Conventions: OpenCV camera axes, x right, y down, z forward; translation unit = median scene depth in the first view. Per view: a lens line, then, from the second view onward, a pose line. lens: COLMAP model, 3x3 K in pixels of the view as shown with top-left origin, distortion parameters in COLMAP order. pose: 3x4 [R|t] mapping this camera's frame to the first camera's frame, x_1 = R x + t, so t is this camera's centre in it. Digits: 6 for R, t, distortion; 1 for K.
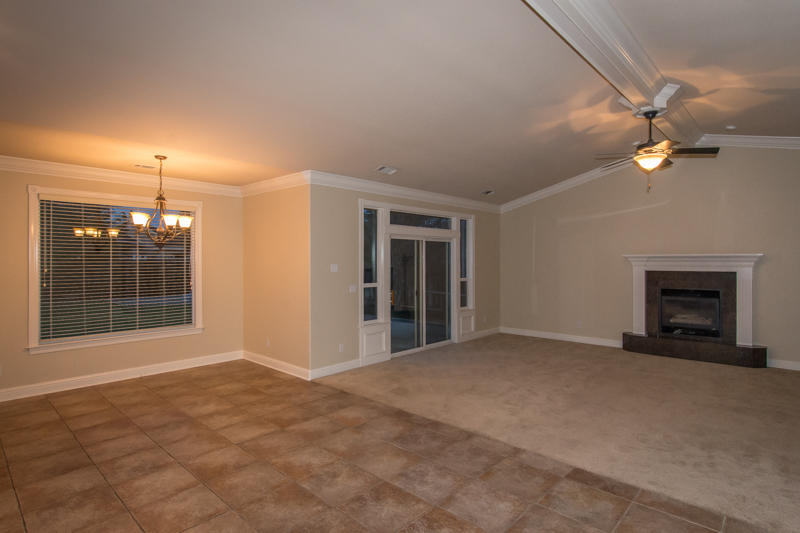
lens RADIAL K [[420.3, 0, 400.7], [0, 420.3, 263.4], [0, 0, 1]] dist [0.011791, 0.000314]
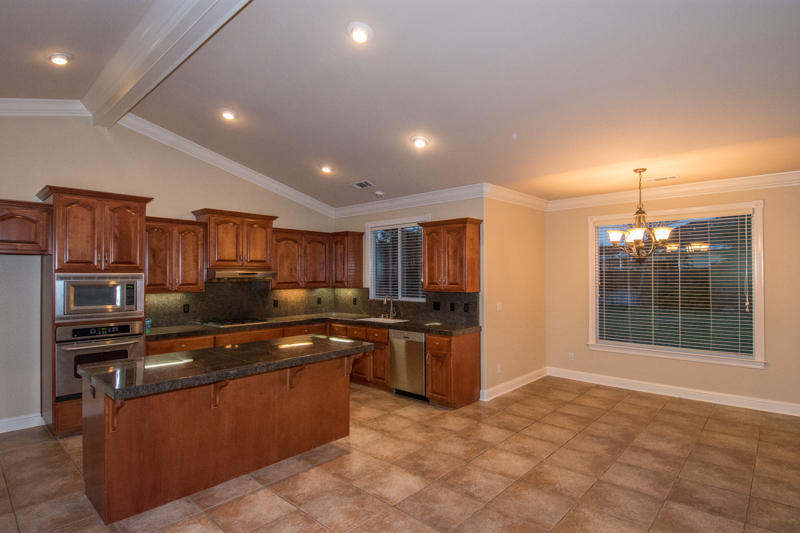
lens RADIAL K [[414.1, 0, 395.8], [0, 414.1, 267.6], [0, 0, 1]] dist [0.041930, -0.047394]
pose [[0.003765, -0.015713, -0.999869, 0.421631], [-0.003228, 0.999871, -0.015725, -0.008895], [0.999988, 0.003287, 0.003713, 0.462562]]
